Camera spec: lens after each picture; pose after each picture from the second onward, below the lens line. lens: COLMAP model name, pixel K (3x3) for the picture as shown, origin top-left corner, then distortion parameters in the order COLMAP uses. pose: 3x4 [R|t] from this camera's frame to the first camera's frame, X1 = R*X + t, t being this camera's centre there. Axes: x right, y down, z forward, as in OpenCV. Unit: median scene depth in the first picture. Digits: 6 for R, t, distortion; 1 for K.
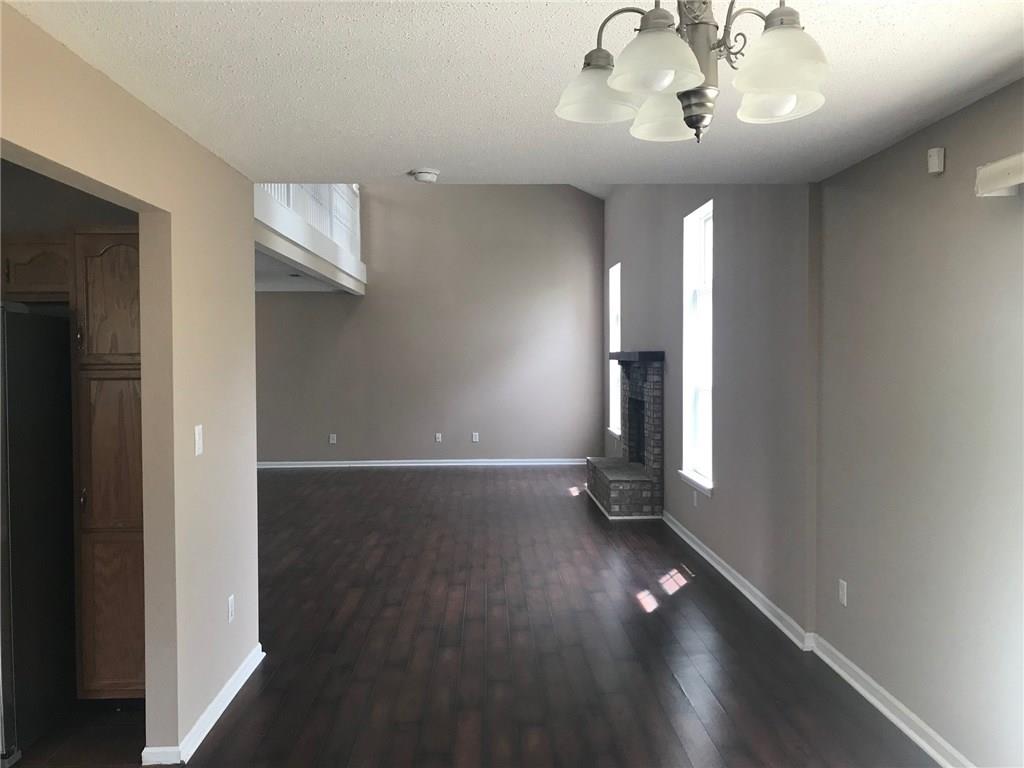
lens RADIAL K [[858.2, 0, 508.7], [0, 858.2, 383.3], [0, 0, 1]] dist [0.042717, -0.044656]
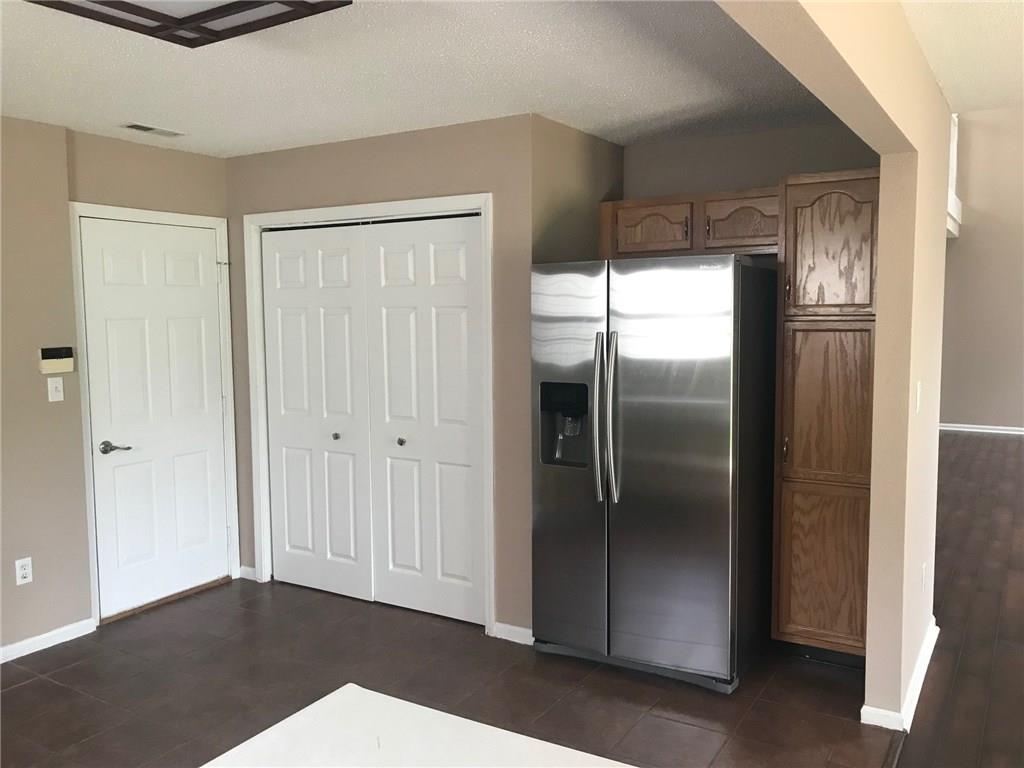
lens RADIAL K [[858.2, 0, 503.3], [0, 858.2, 387.3], [0, 0, 1]] dist [0.042717, -0.044656]
pose [[0.836209, 0.047854, -0.546318, -0.216777], [-0.014516, 0.997768, 0.065180, 0.000797], [0.548218, -0.046574, 0.835038, -0.027627]]
